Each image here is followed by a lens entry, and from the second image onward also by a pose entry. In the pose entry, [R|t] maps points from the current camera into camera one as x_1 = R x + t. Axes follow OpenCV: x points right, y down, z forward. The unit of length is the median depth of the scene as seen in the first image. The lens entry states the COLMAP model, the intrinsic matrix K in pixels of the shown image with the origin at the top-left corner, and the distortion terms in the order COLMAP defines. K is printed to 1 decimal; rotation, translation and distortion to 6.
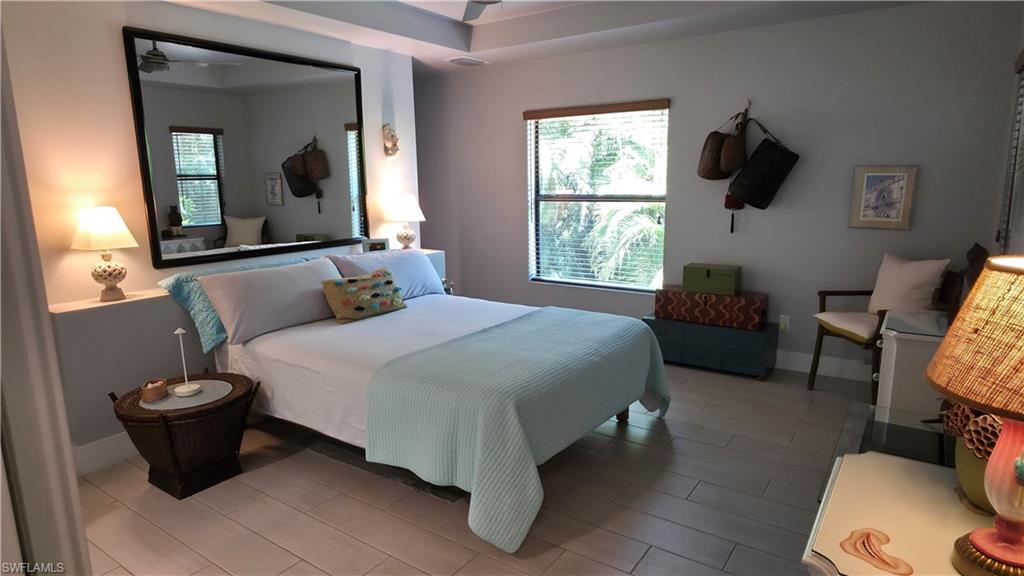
lens RADIAL K [[596.5, 0, 506.0], [0, 596.5, 293.7], [0, 0, 1]] dist [0.002688, 0.000114]
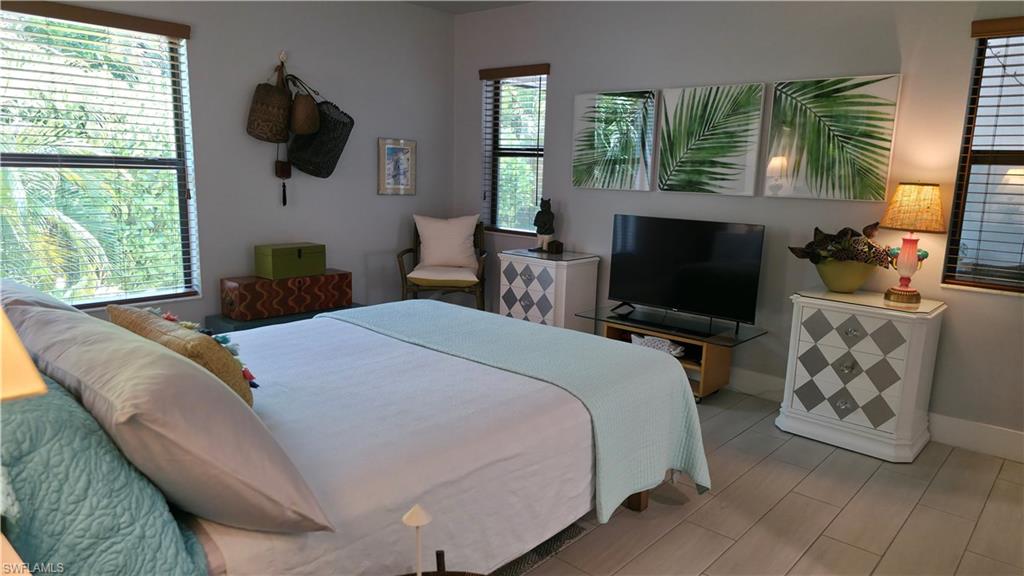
lens RADIAL K [[671.6, 0, 512.2], [0, 671.6, 284.9], [0, 0, 1]] dist [0.064998, -0.057350]
pose [[0.112447, -0.150432, 0.982205, -0.578039], [0.154986, 0.979031, 0.132203, -0.070076], [-0.981496, 0.137362, 0.133404, 0.582675]]
